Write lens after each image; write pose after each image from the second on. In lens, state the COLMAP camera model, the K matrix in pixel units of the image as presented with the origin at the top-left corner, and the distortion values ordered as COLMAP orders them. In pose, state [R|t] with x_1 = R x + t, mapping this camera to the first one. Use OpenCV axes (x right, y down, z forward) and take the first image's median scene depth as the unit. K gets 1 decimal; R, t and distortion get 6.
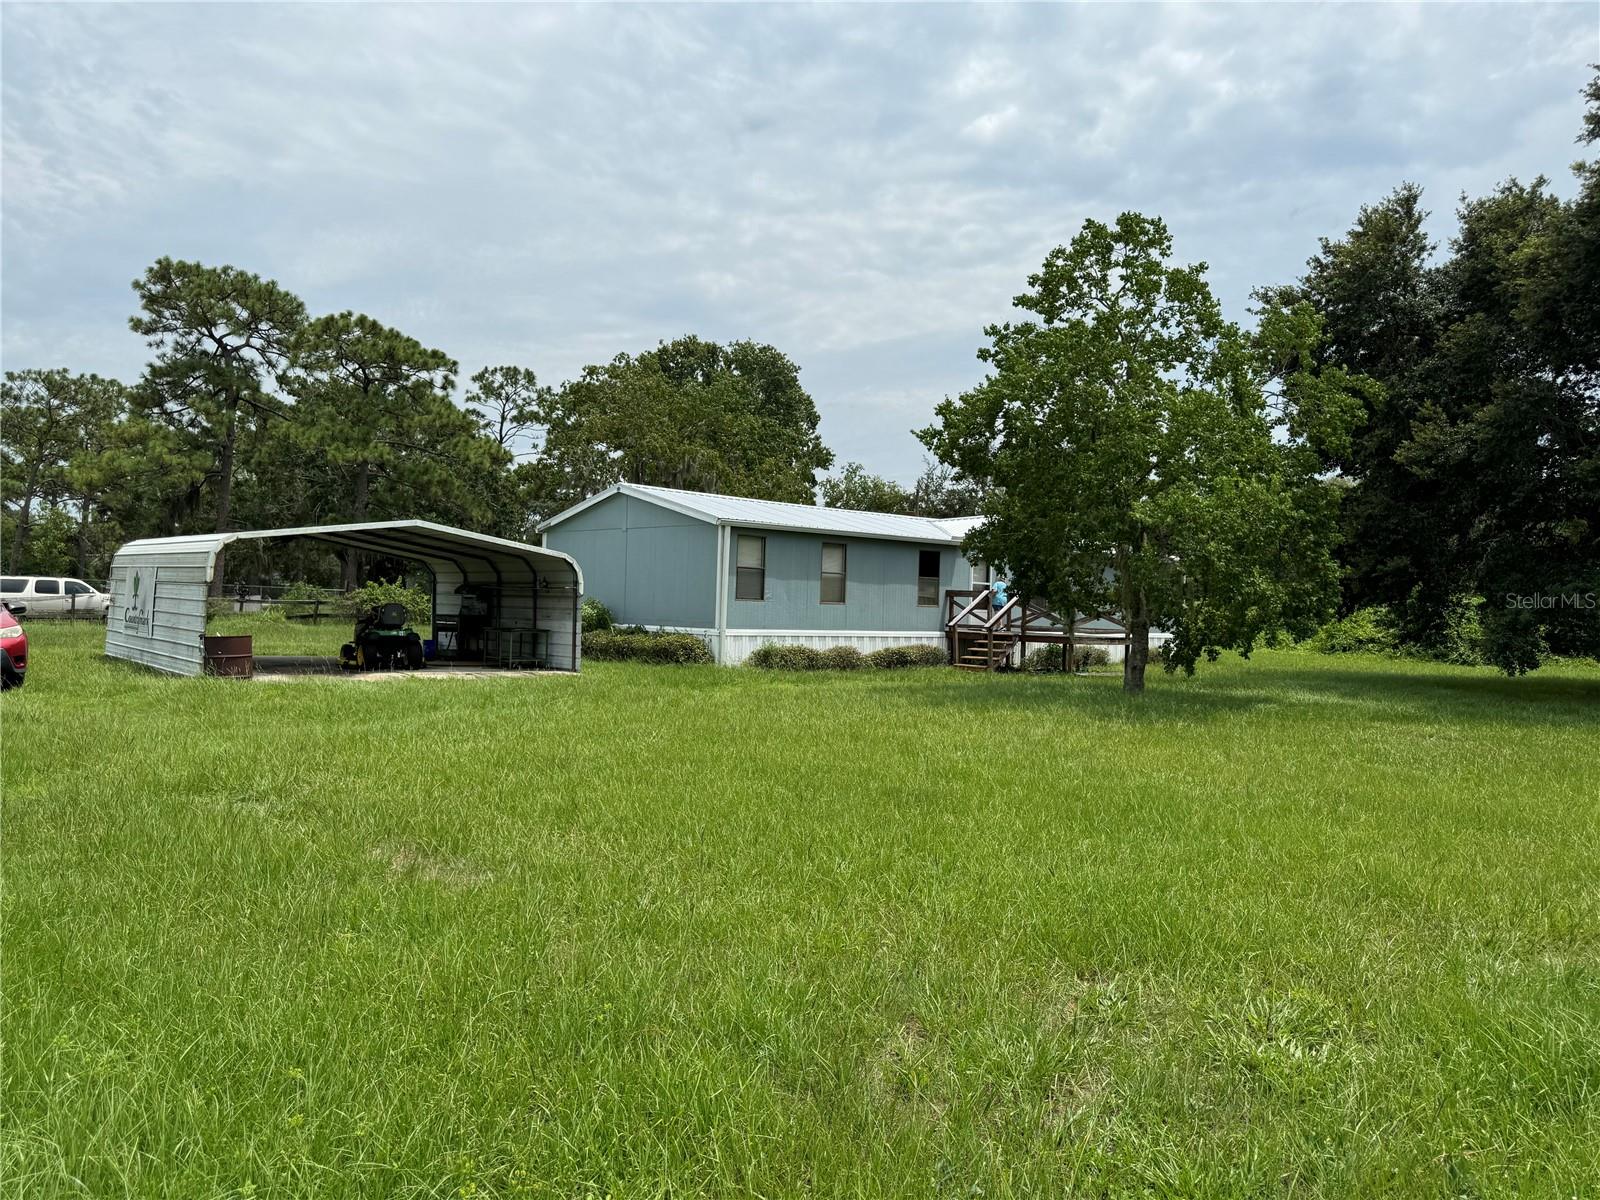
lens RADIAL K [[1144.7, 0, 802.6], [0, 1144.7, 622.8], [0, 0, 1]] dist [0.054059, -0.052025]
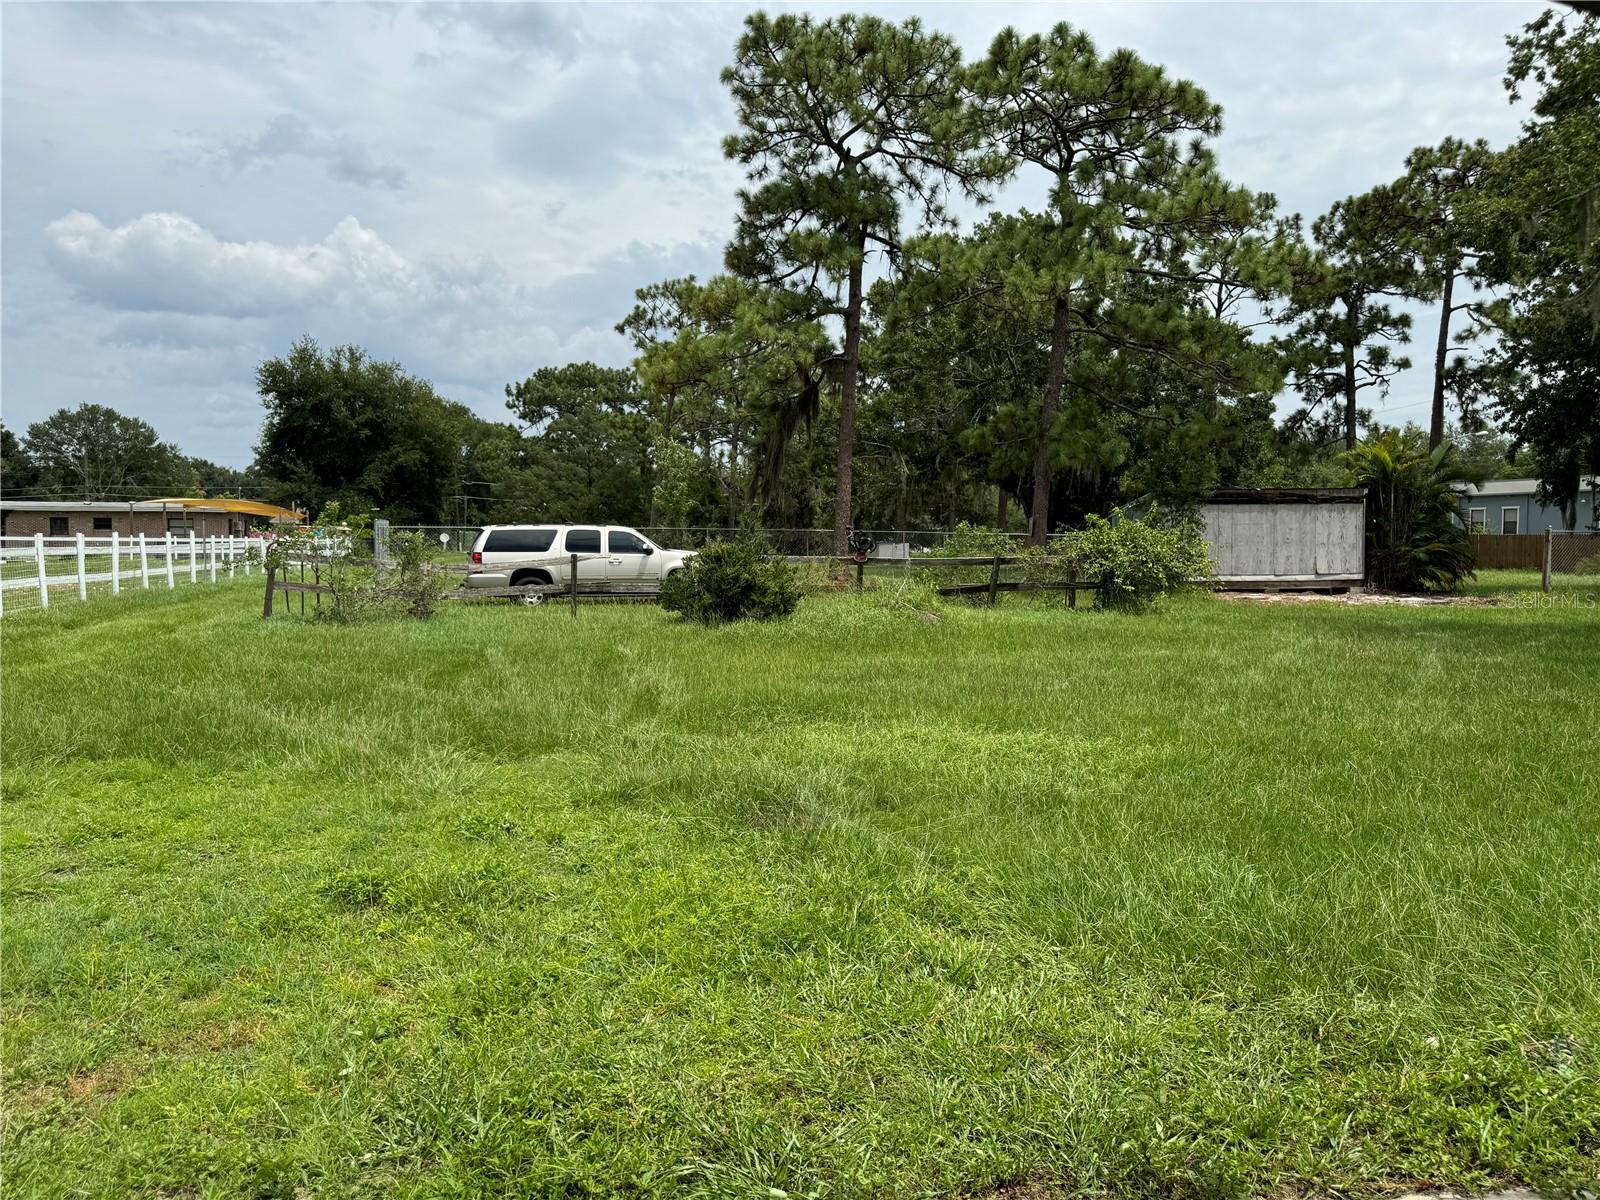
lens RADIAL K [[1125.2, 0, 800.0], [0, 1125.2, 600.0], [0, 0, 1]] dist [0.047789, -0.071454]
pose [[0.856783, 0.001286, -0.515676, -0.206819], [0.016670, 0.999405, 0.030189, -0.014488], [0.515408, -0.034462, 0.856252, 0.460438]]
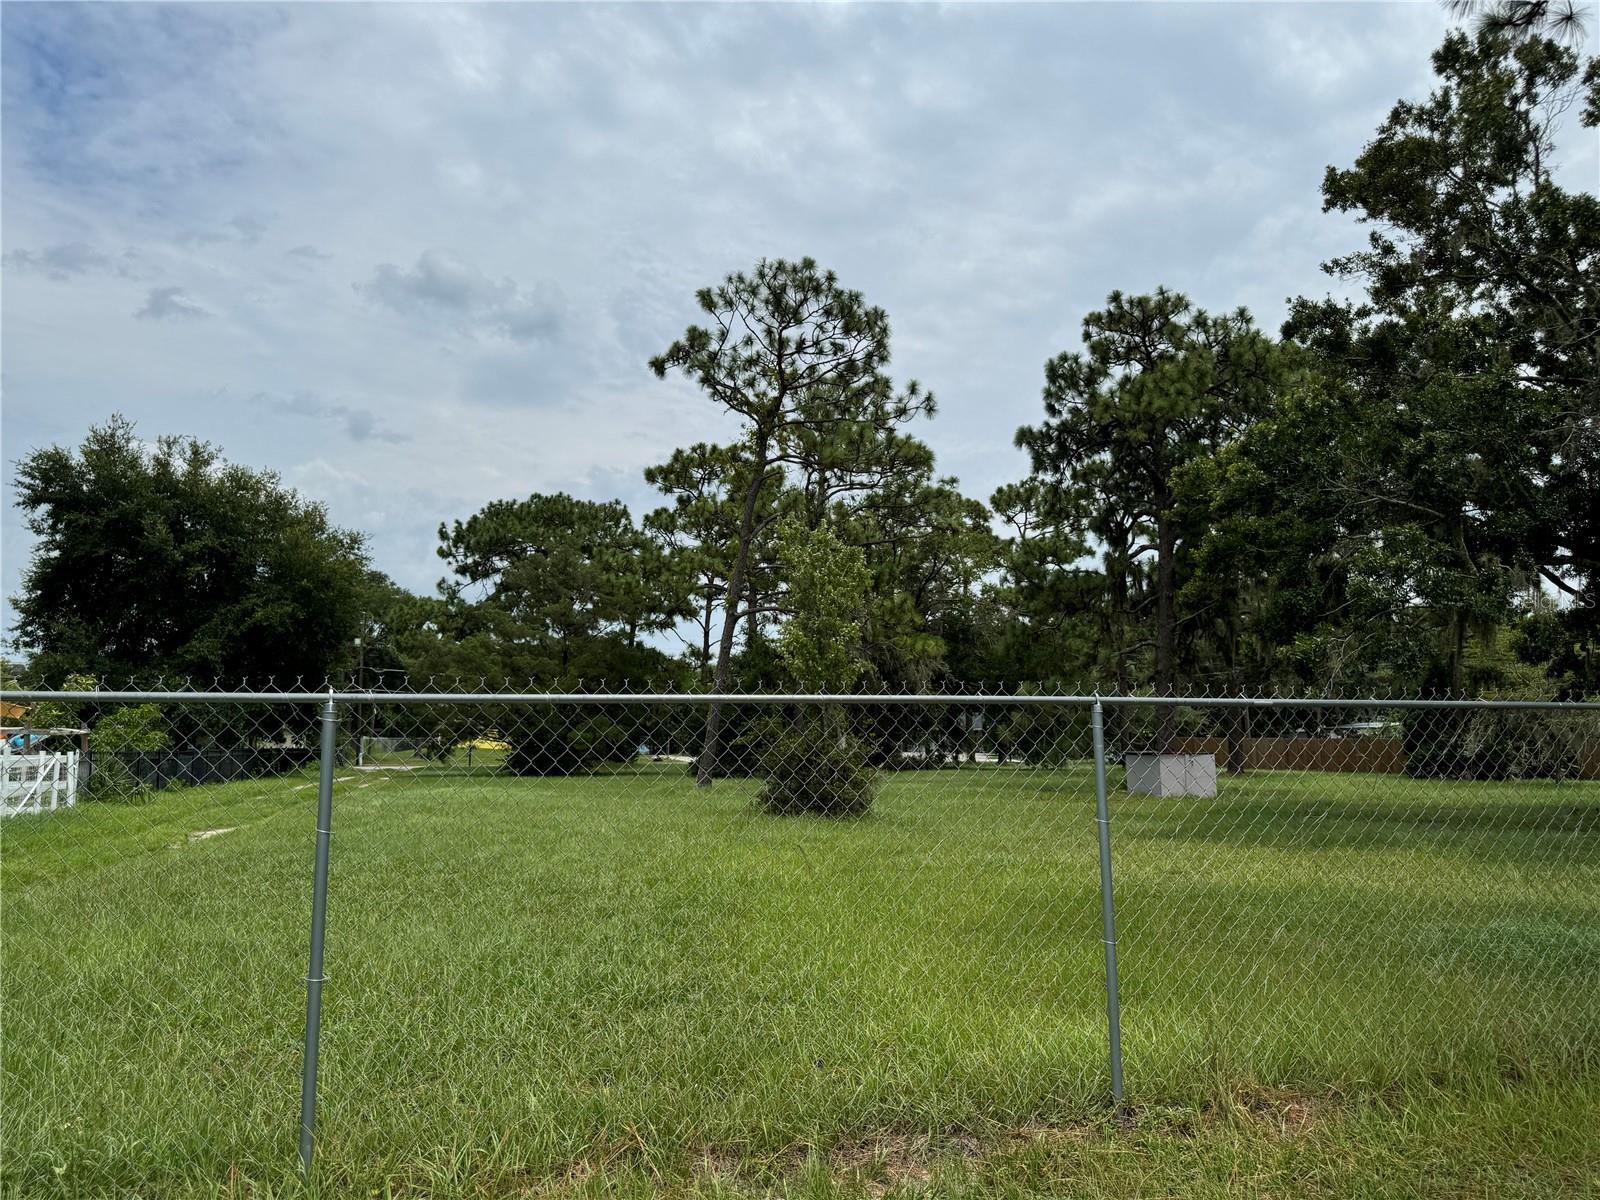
lens RADIAL K [[1134.2, 0, 800.0], [0, 1134.2, 600.0], [0, 0, 1]] dist [-0.002798, -0.006020]
pose [[0.888021, -0.091687, -0.450569, -0.613063], [0.026409, 0.988470, -0.149096, -0.031193], [0.459044, 0.120501, 0.880204, 0.849687]]
